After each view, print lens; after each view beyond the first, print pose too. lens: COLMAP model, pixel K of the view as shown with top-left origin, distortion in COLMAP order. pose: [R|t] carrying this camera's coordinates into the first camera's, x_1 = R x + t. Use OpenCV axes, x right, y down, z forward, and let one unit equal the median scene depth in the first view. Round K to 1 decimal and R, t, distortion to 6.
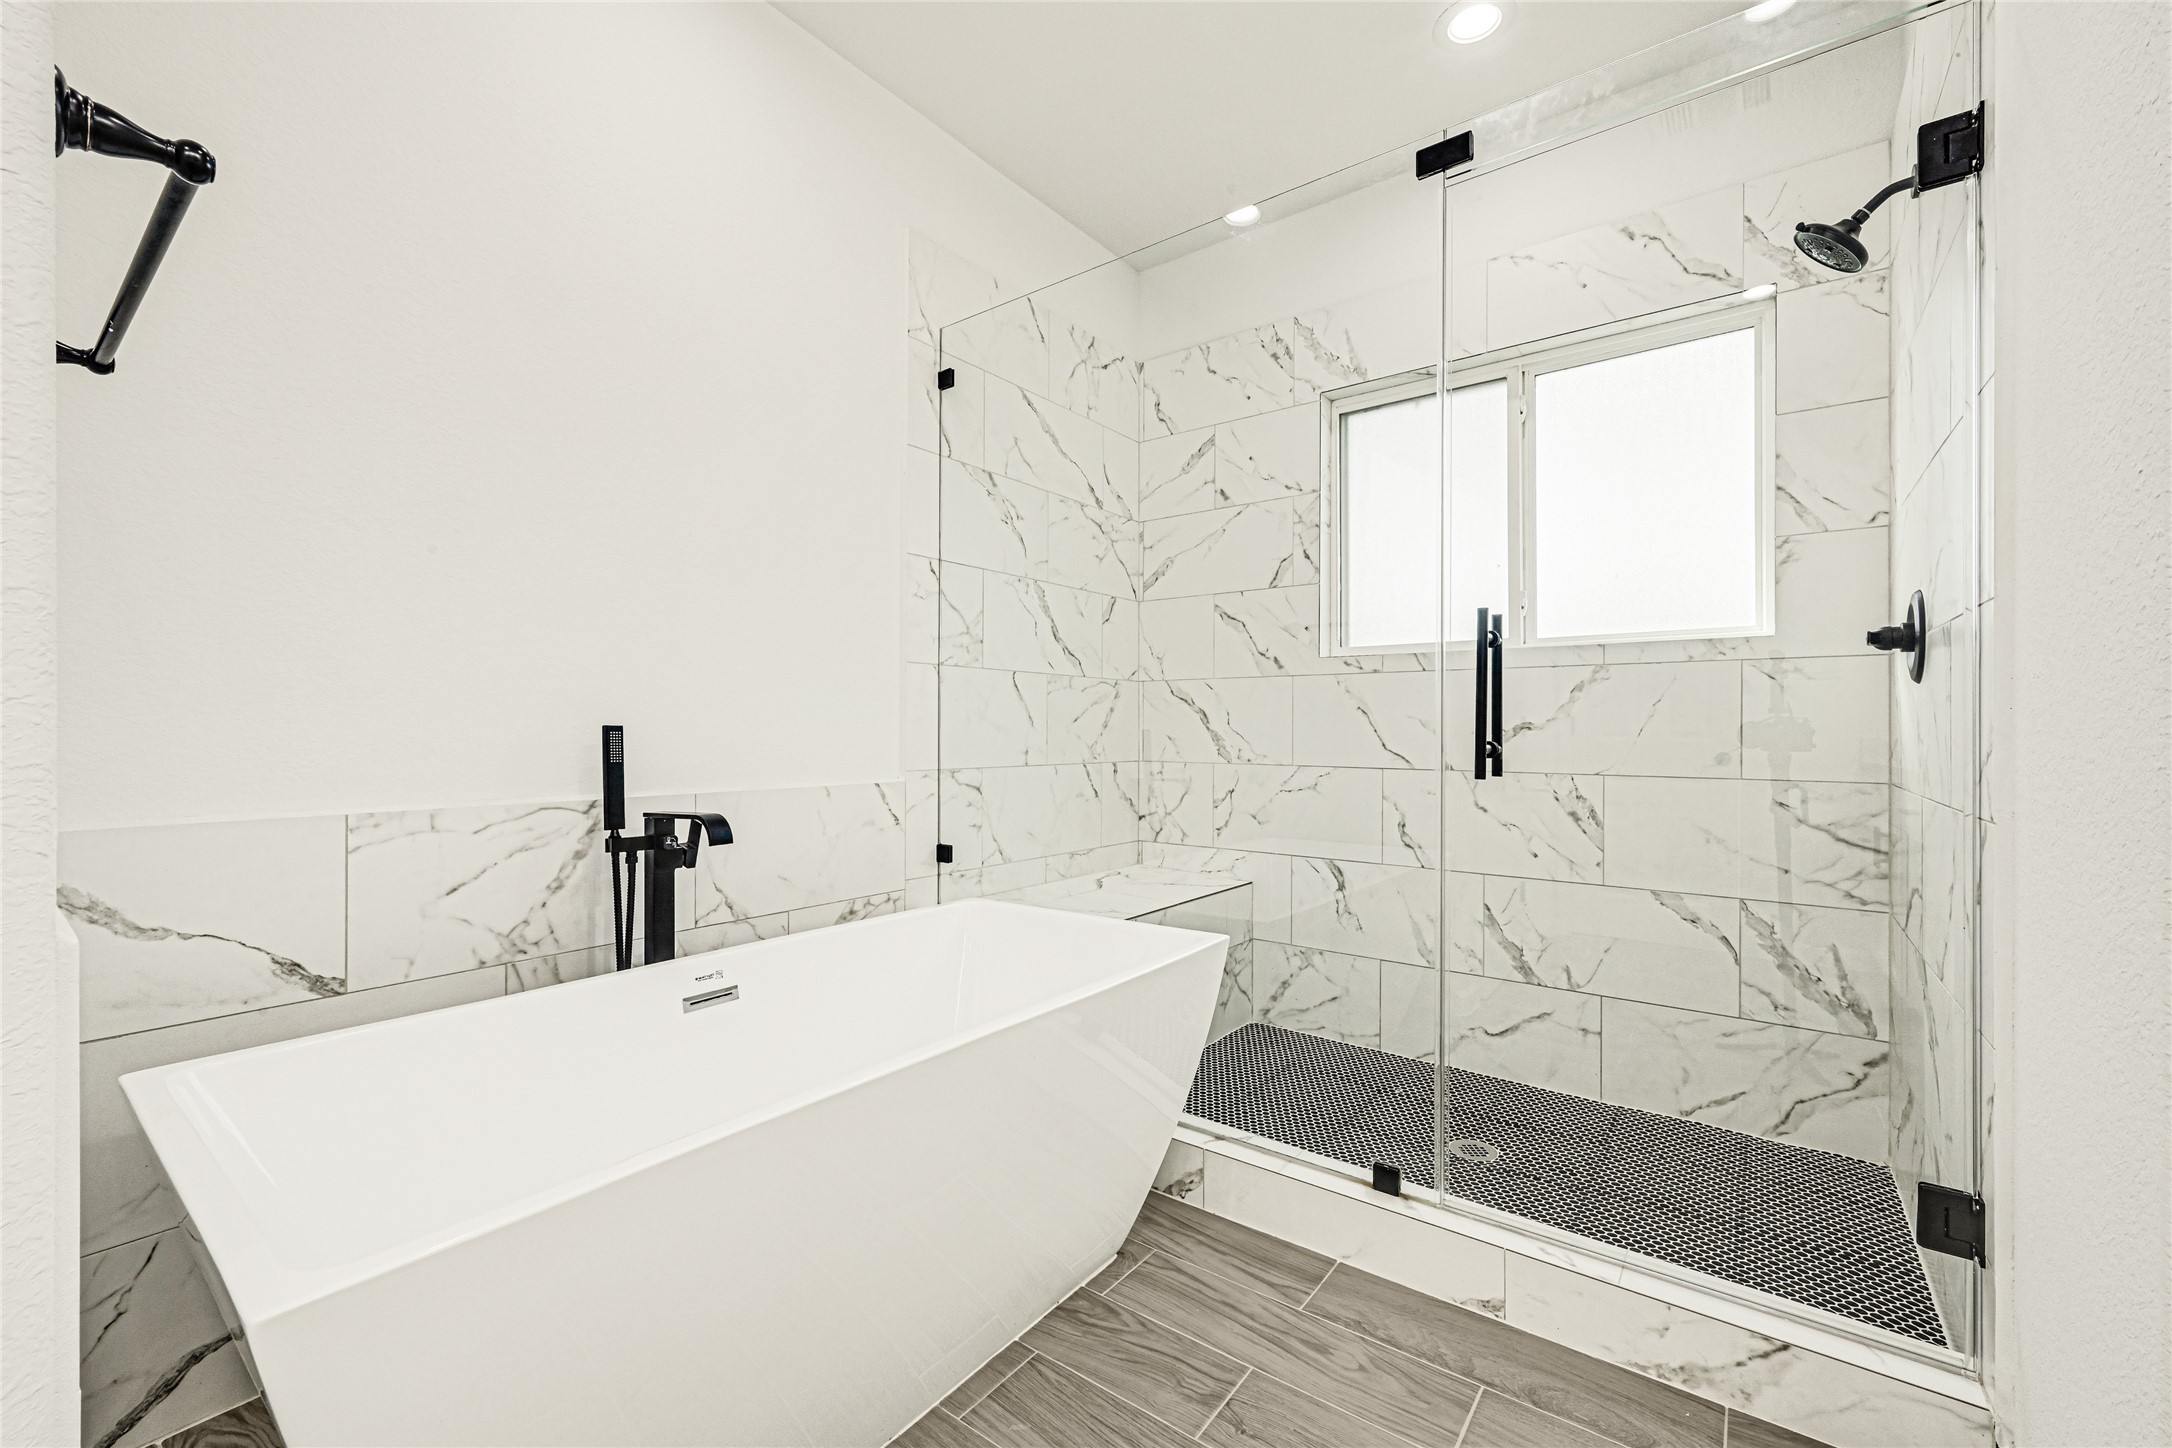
lens RADIAL K [[880.8, 0, 1088.4], [0, 880.8, 726.1], [0, 0, 1]] dist [0.001216, 0.000008]
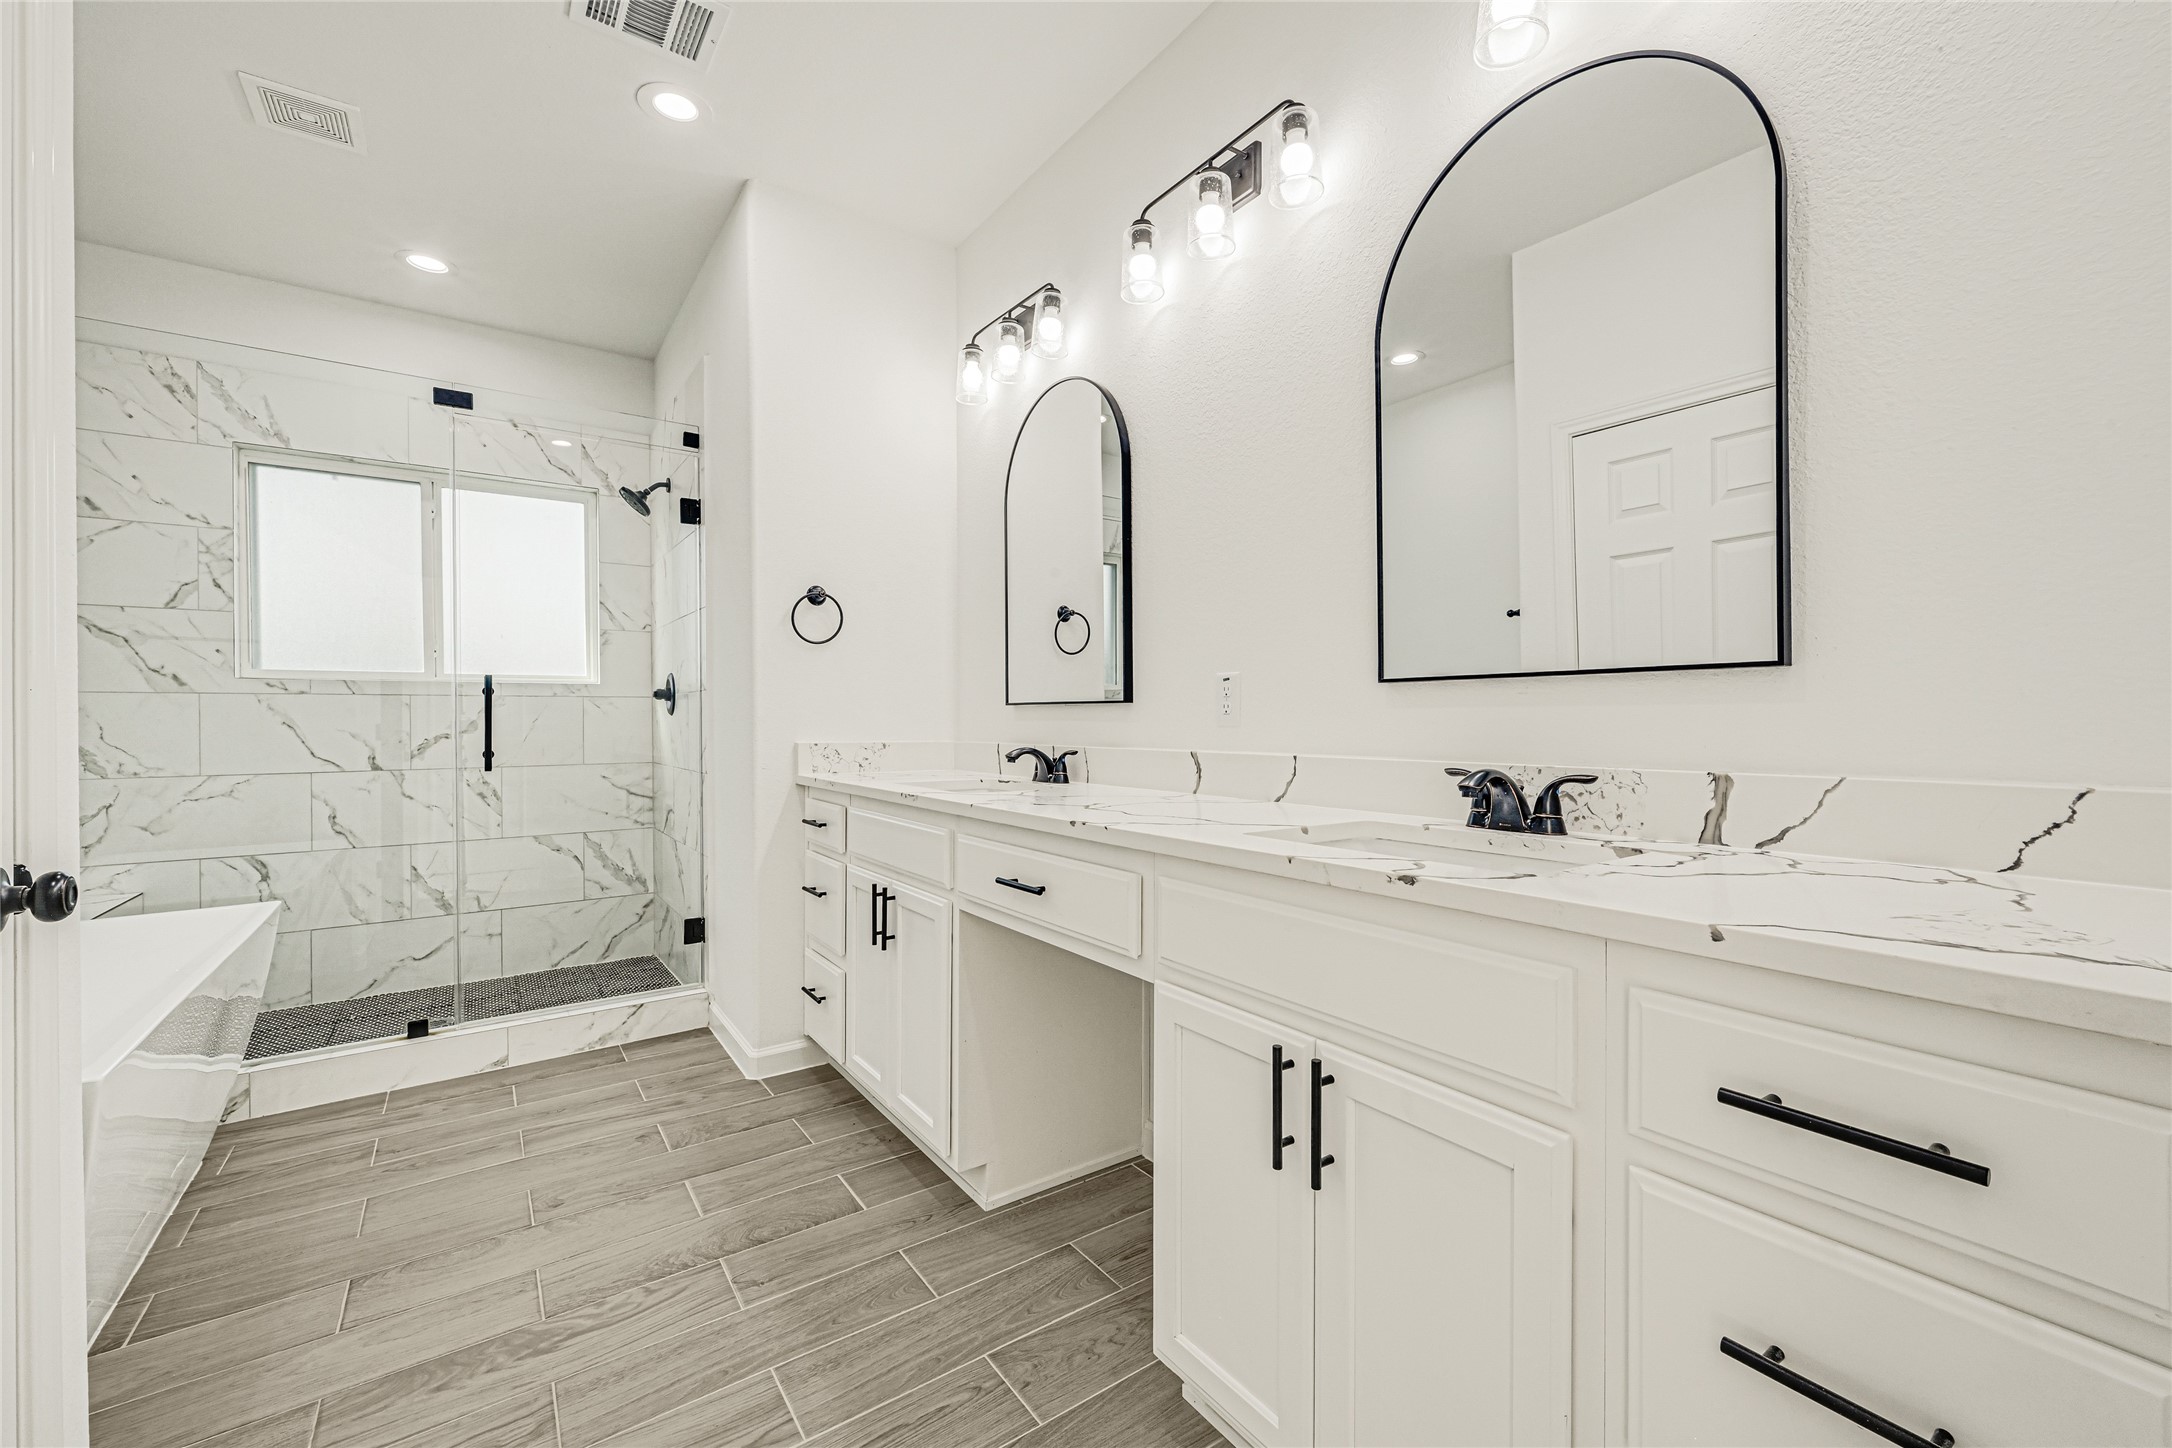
lens RADIAL K [[880.8, 0, 1088.4], [0, 880.8, 726.1], [0, 0, 1]] dist [0.001216, 0.000008]
pose [[0.302534, -0.014296, 0.953032, -0.626293], [0.003628, 0.999898, 0.013848, -0.036717], [-0.953132, -0.000732, 0.302554, -0.489630]]
